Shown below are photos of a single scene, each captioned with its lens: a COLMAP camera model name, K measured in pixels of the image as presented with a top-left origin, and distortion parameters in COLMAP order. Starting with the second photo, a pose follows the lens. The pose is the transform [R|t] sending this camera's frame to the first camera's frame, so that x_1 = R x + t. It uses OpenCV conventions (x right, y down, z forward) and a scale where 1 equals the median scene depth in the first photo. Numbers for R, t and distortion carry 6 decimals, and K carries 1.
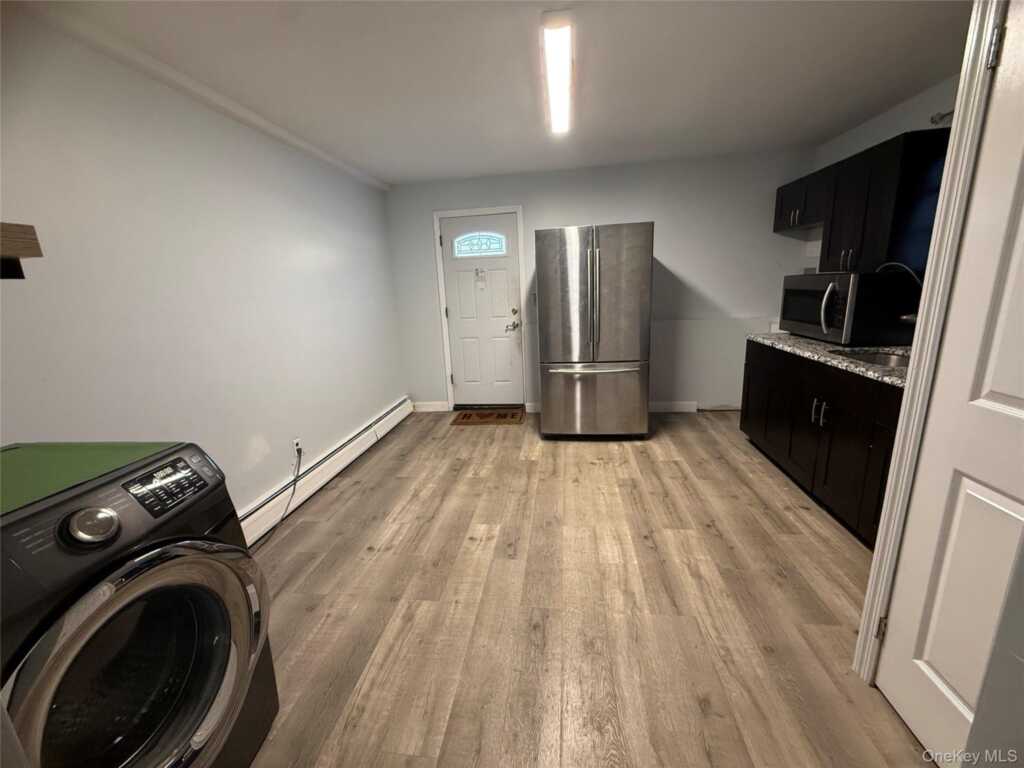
lens RADIAL K [[409.4, 0, 509.2], [0, 409.4, 384.0], [0, 0, 1]] dist [0.000302, -0.000377]
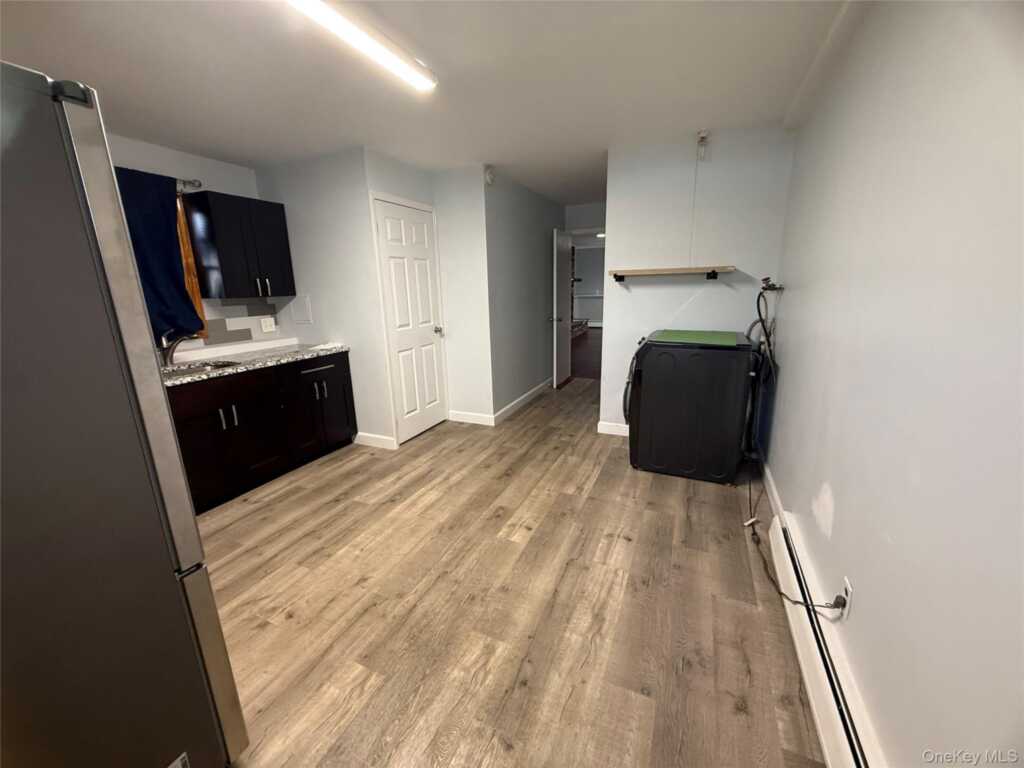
lens RADIAL K [[409.4, 0, 509.9], [0, 409.4, 384.2], [0, 0, 1]] dist [0.000302, -0.000377]
pose [[-0.955314, 0.006021, 0.295531, -0.354249], [0.140103, 0.889580, 0.434763, -0.407980], [-0.260281, 0.456740, -0.850672, 1.728692]]
